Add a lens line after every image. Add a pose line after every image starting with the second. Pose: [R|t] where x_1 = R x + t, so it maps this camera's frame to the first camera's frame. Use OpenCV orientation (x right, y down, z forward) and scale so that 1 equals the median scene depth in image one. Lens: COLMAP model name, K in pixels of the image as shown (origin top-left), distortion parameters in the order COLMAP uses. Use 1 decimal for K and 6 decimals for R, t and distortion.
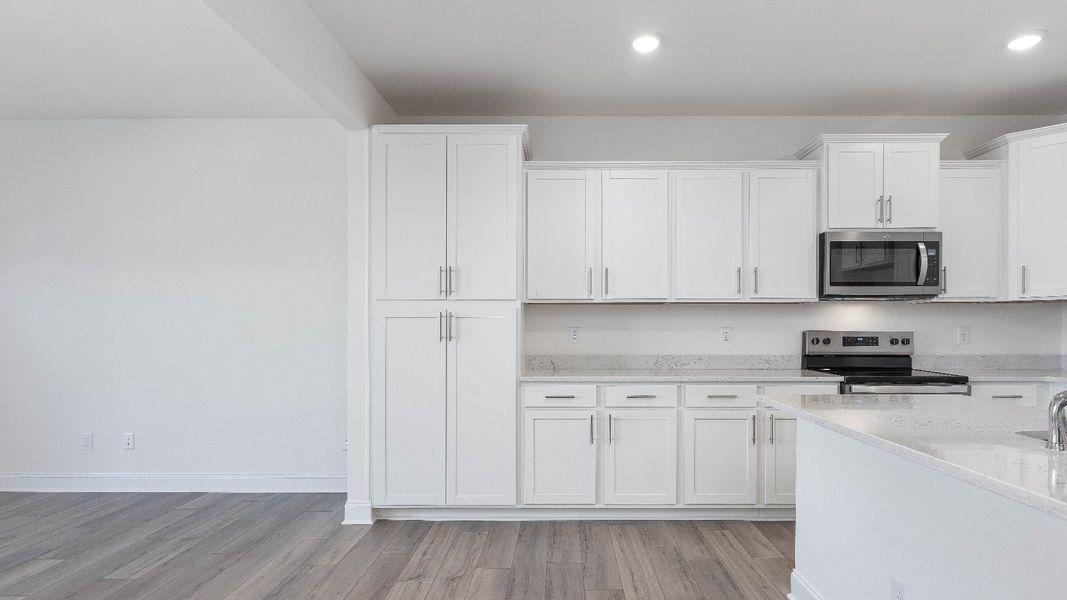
lens RADIAL K [[552.2, 0, 538.8], [0, 552.2, 330.3], [0, 0, 1]] dist [-0.001549, 0.000075]
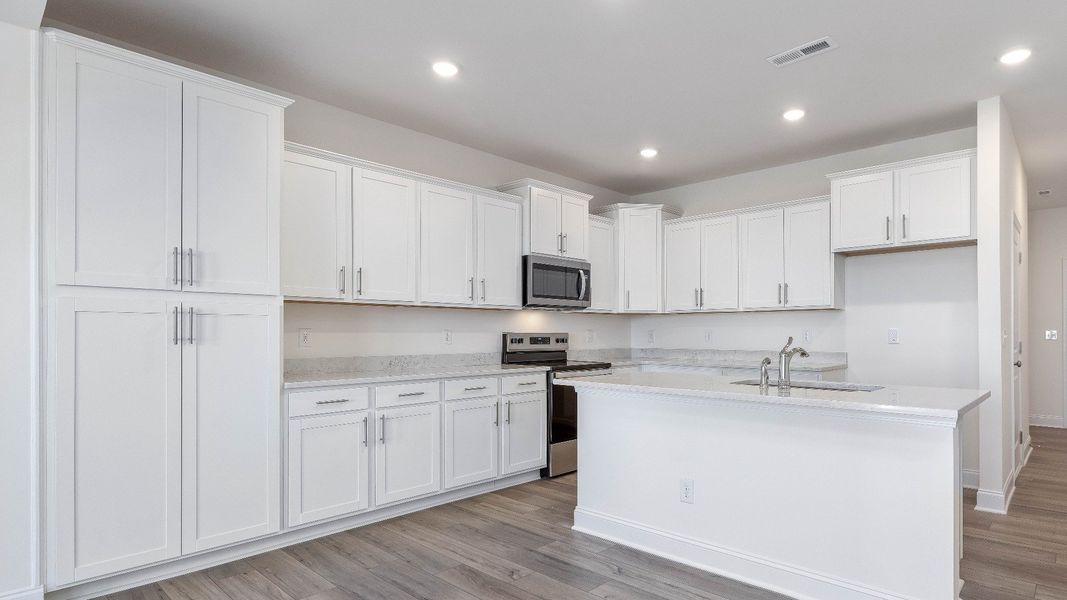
lens RADIAL K [[562.1, 0, 584.8], [0, 562.1, 330.0], [0, 0, 1]] dist [0.016188, 0.000150]
pose [[0.664812, 0.005216, 0.746993, -0.365459], [0.001224, 0.999967, -0.008072, 0.006374], [-0.747010, 0.006280, 0.664783, 0.039761]]
